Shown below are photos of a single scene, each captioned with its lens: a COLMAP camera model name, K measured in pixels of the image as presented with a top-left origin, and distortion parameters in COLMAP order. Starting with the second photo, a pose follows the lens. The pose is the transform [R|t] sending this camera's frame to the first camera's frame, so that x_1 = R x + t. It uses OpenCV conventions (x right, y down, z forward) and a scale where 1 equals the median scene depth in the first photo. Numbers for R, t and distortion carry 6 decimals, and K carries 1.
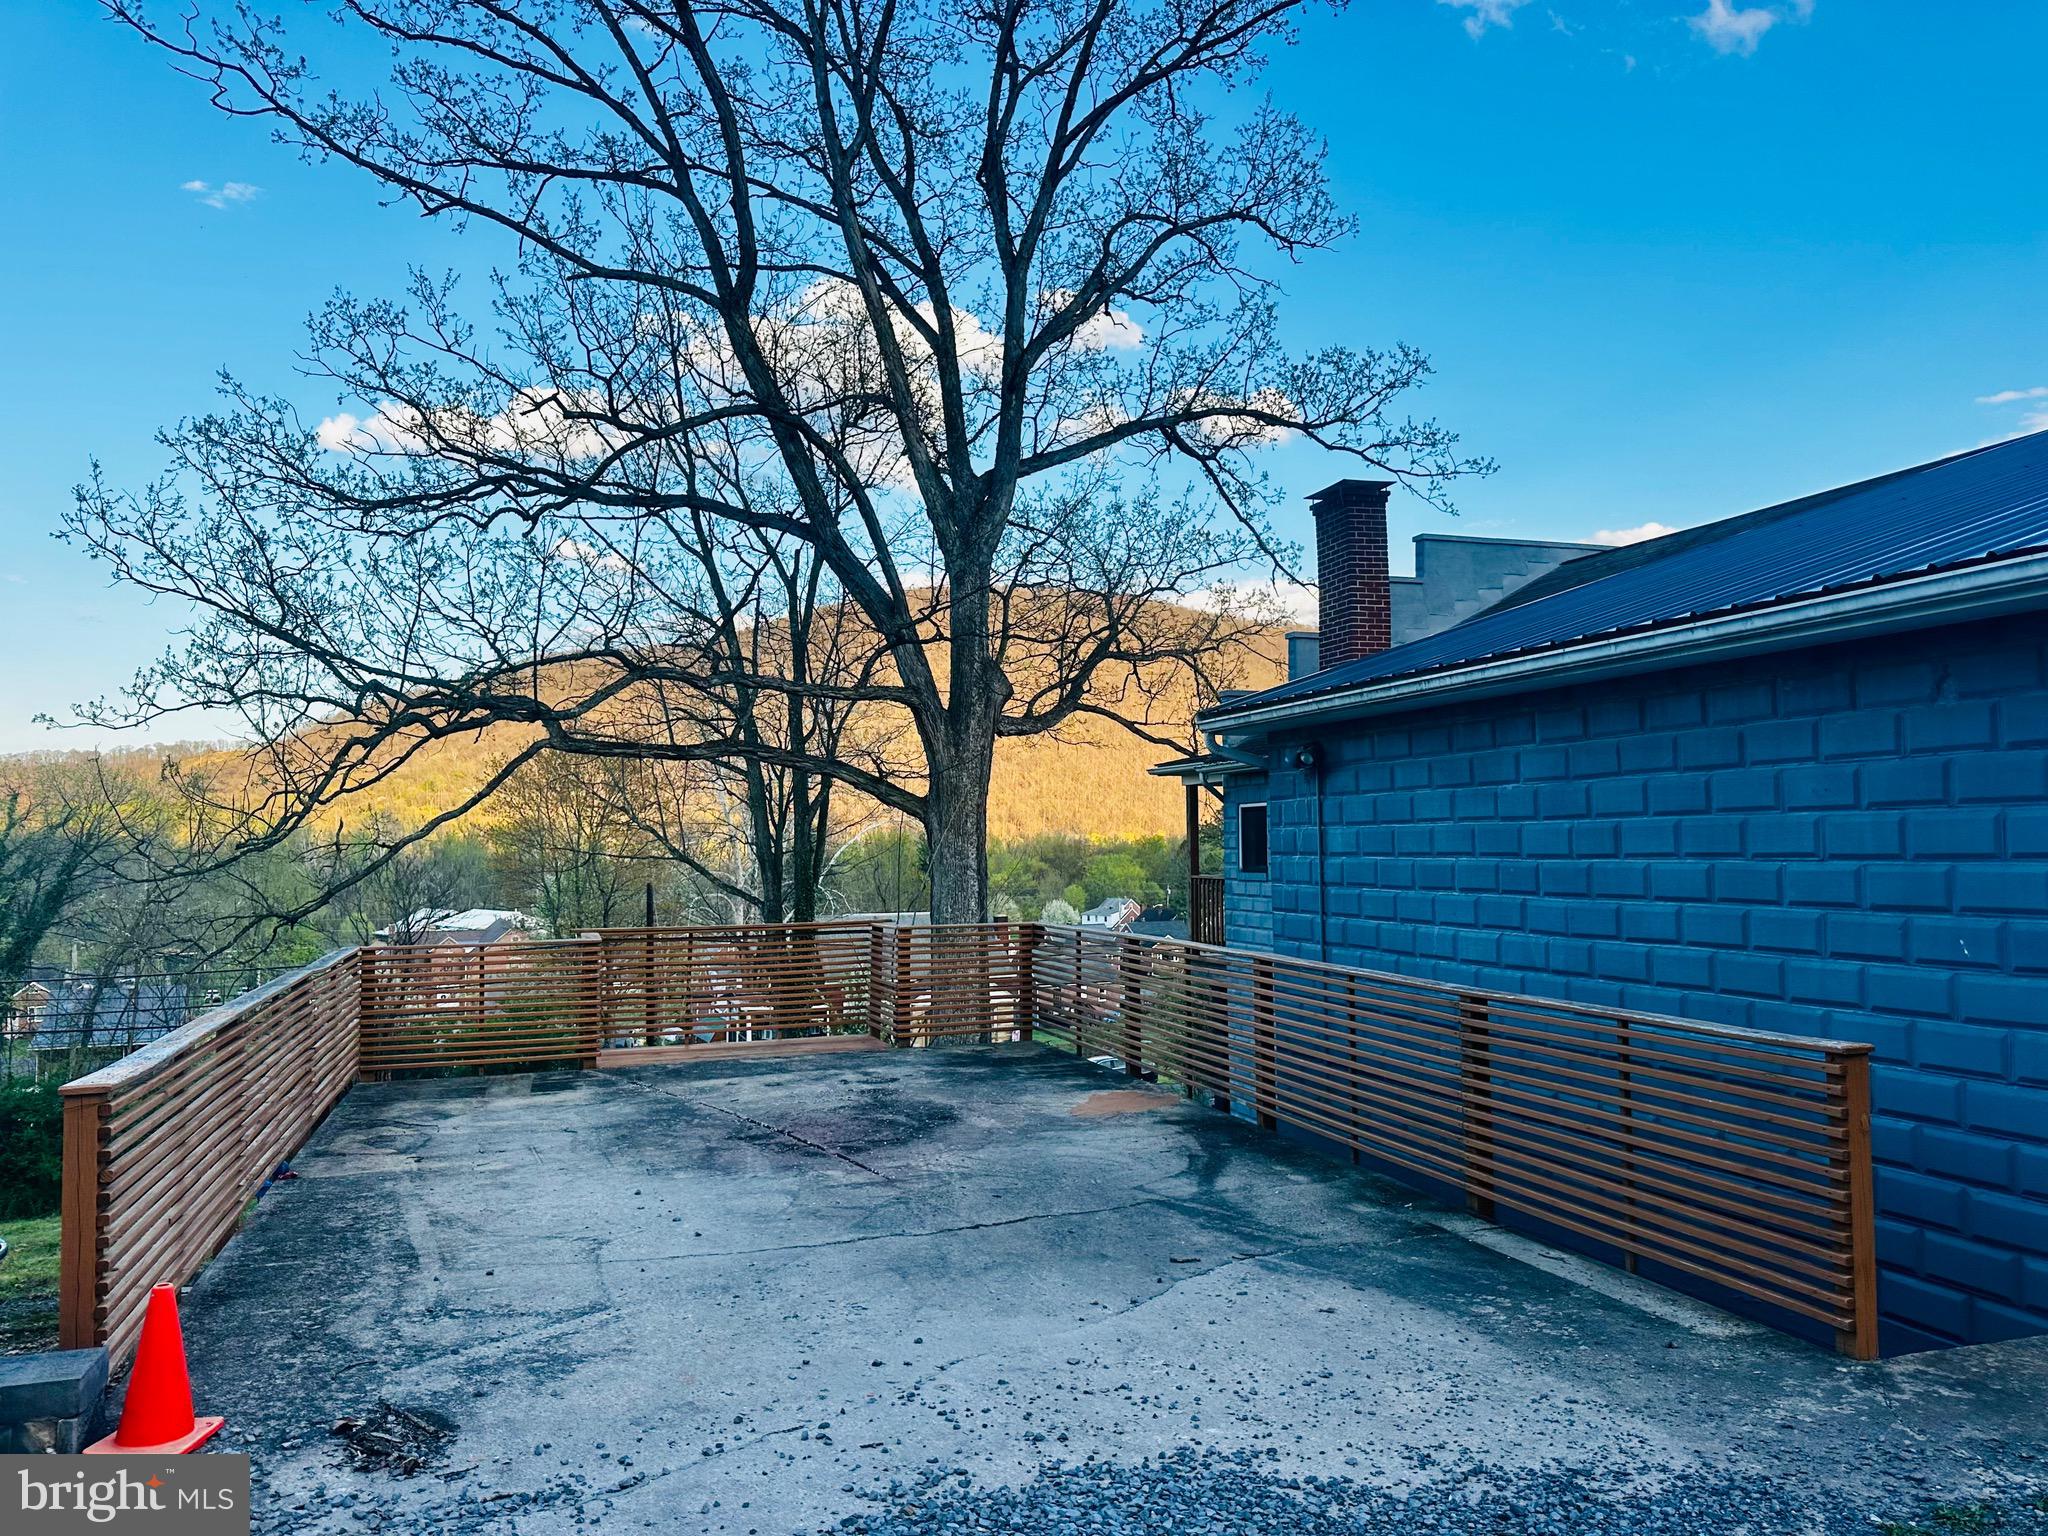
lens RADIAL K [[1490.7, 0, 1029.1], [0, 1490.7, 783.4], [0, 0, 1]] dist [0.028741, -0.034881]
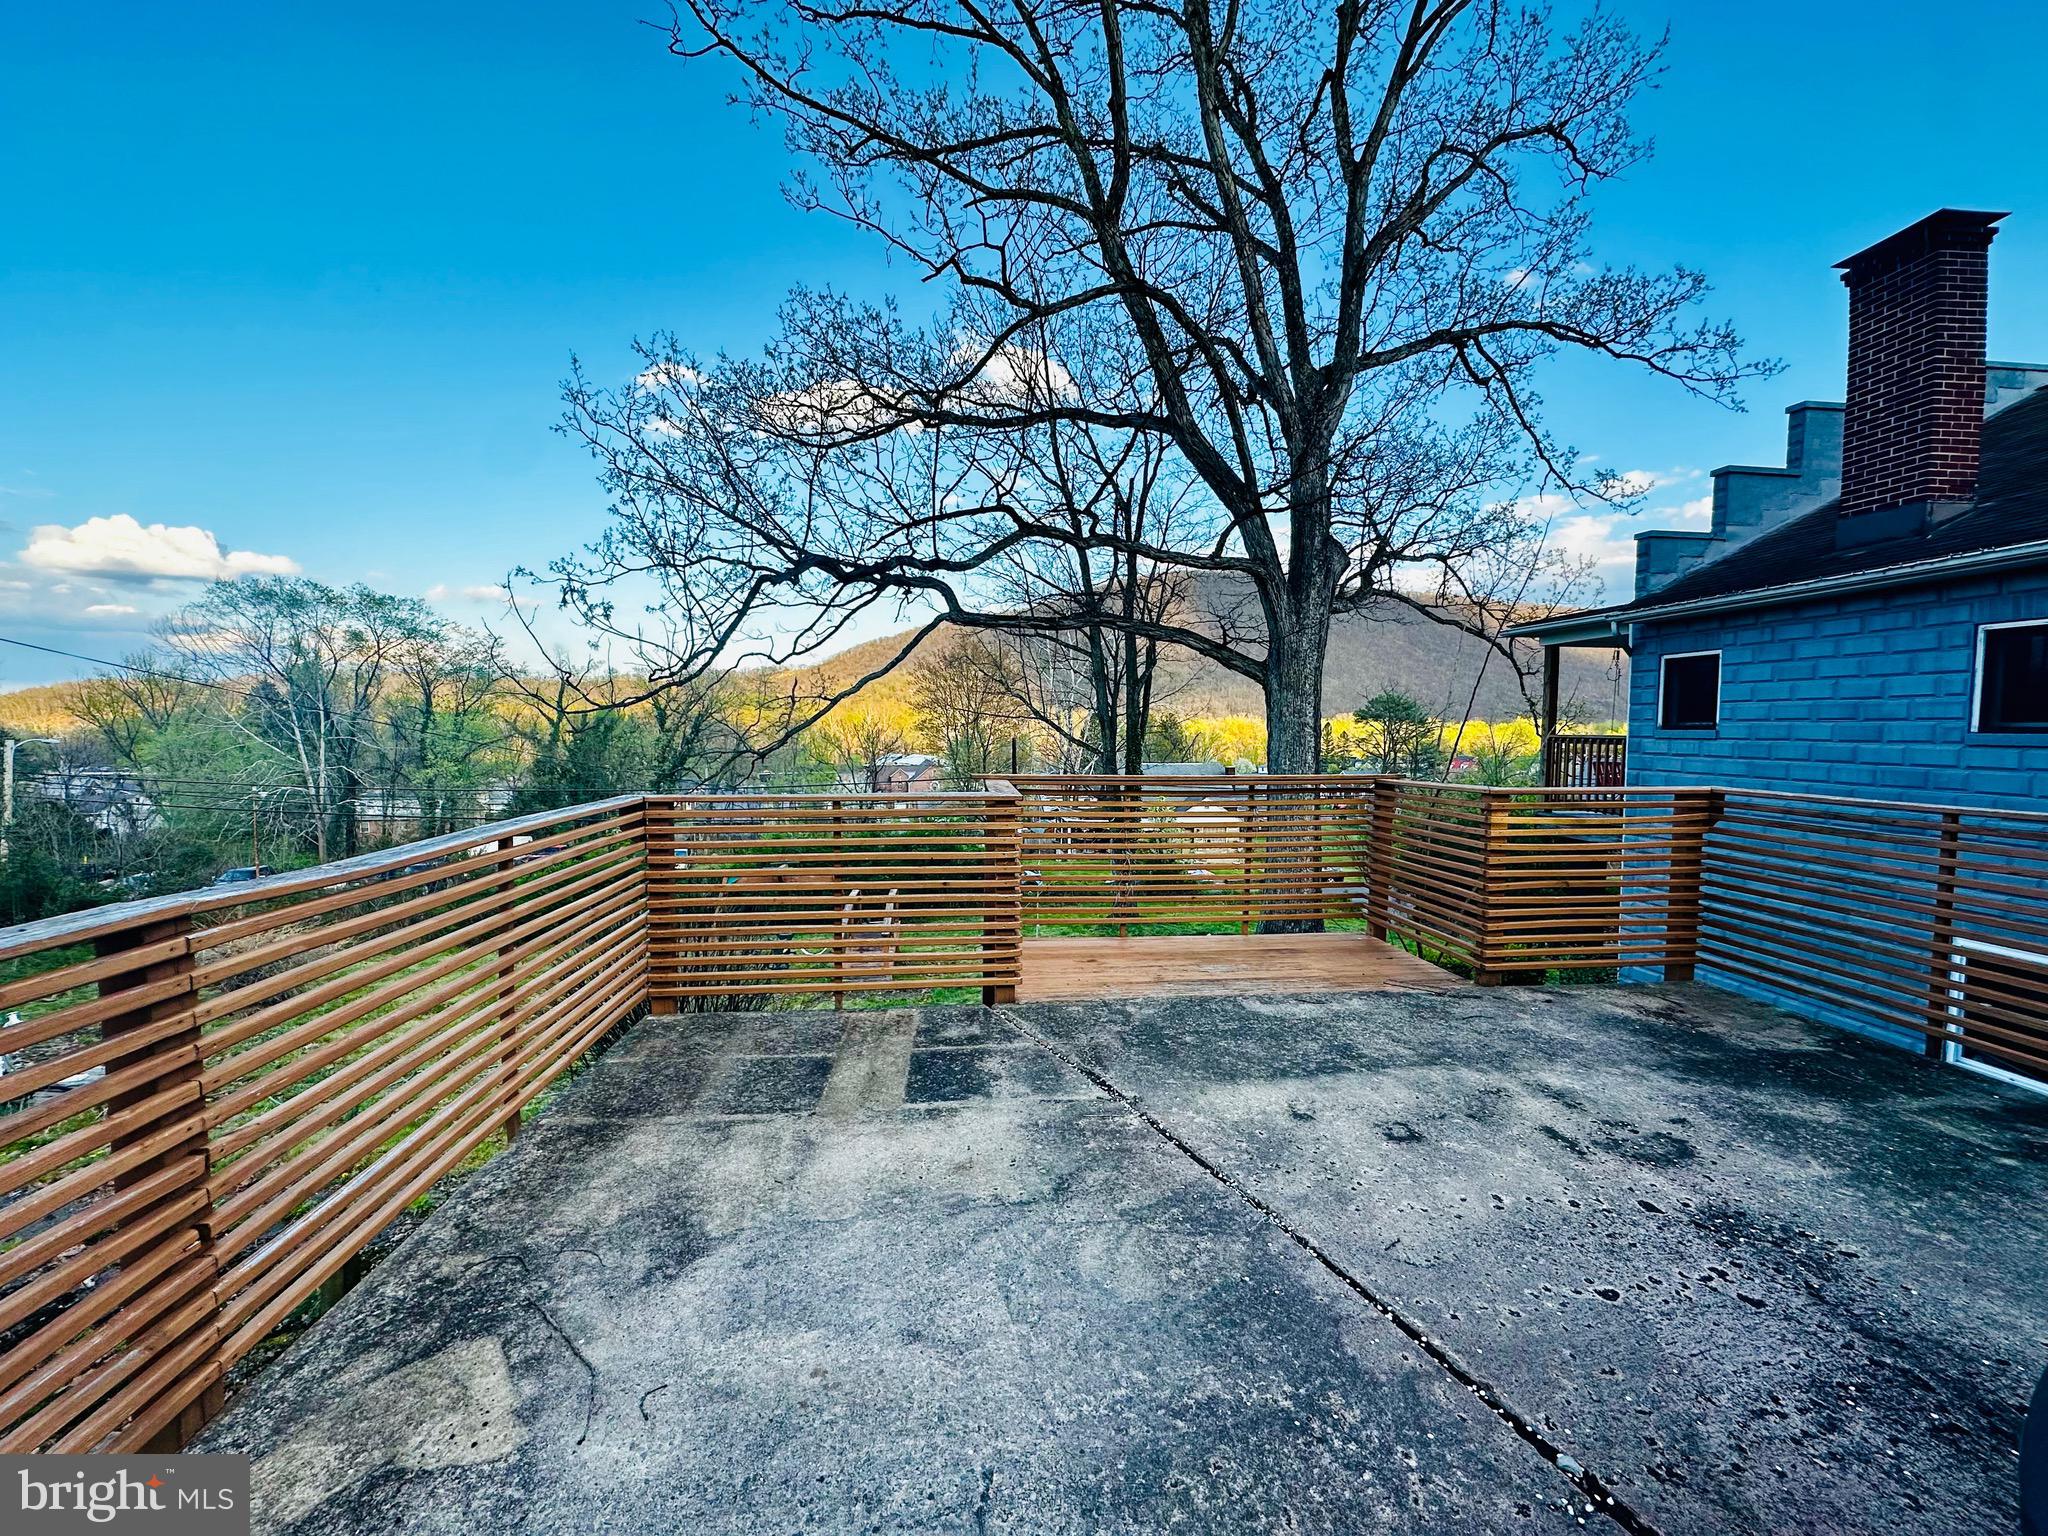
lens RADIAL K [[817.2, 0, 1017.5], [0, 817.2, 765.0], [0, 0, 1]] dist [-0.005687, 0.002091]
pose [[0.973388, 0.026691, -0.227606, -0.110501], [-0.005736, 0.995721, 0.092233, 0.031929], [0.229094, -0.088473, 0.969375, 0.352023]]
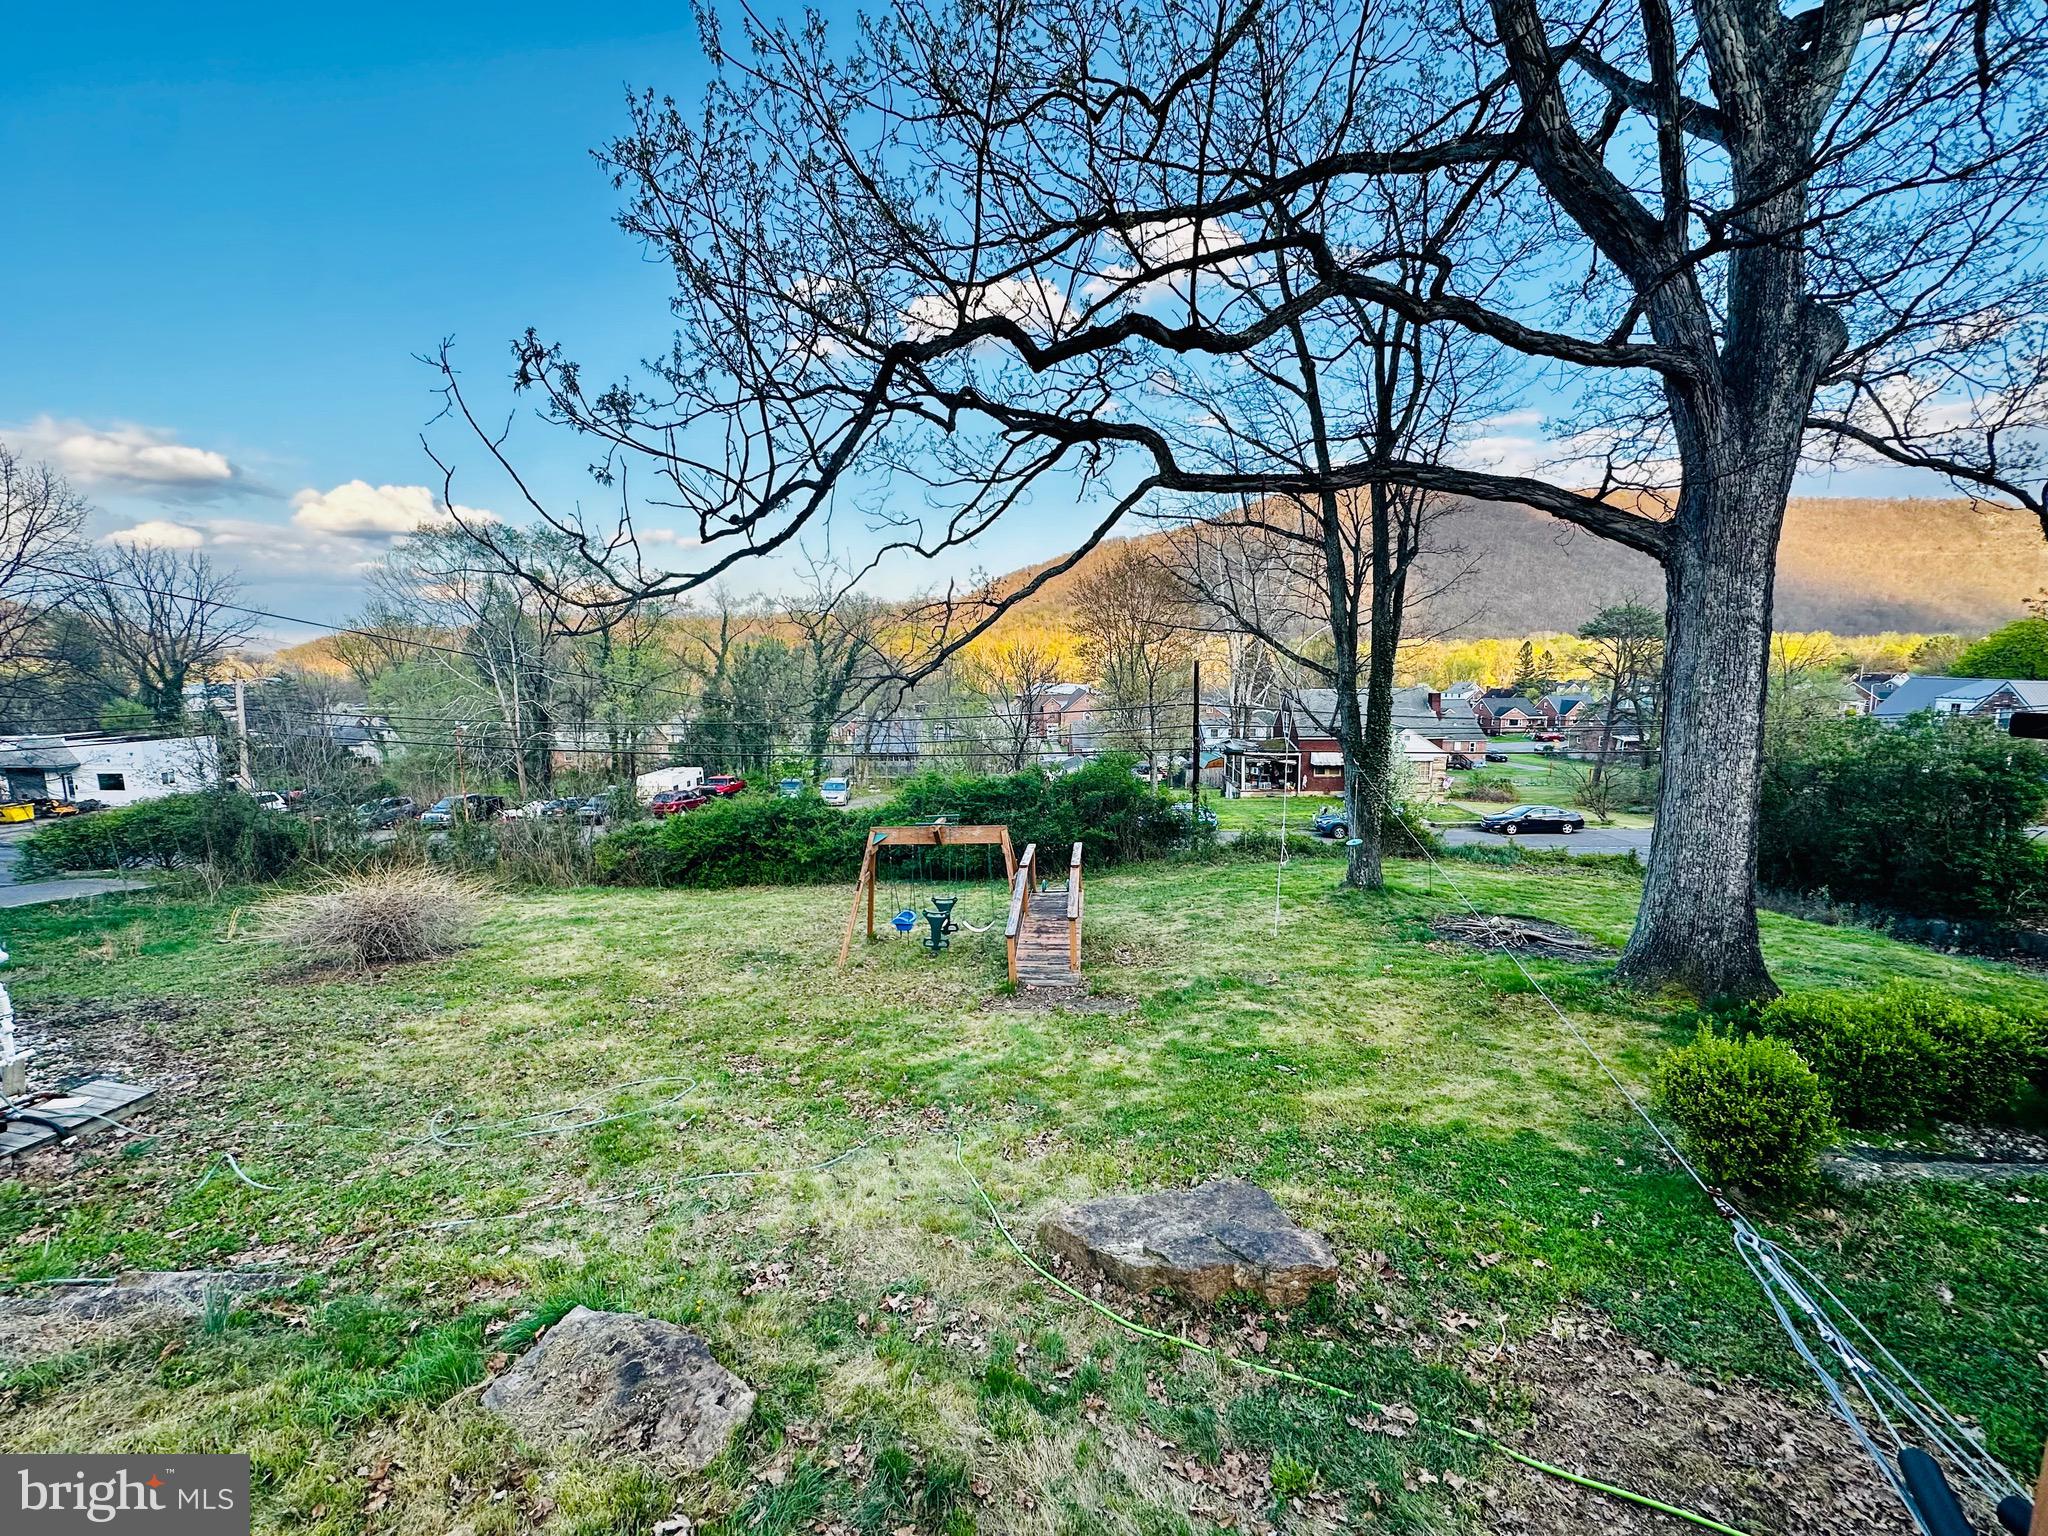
lens RADIAL K [[817.2, 0, 1031.3], [0, 817.2, 782.5], [0, 0, 1]] dist [-0.005687, 0.002091]
pose [[0.923042, 0.058530, -0.380220, -0.199375], [0.019275, 0.980081, 0.197663, 0.049645], [0.384215, -0.189780, 0.903528, 0.508638]]
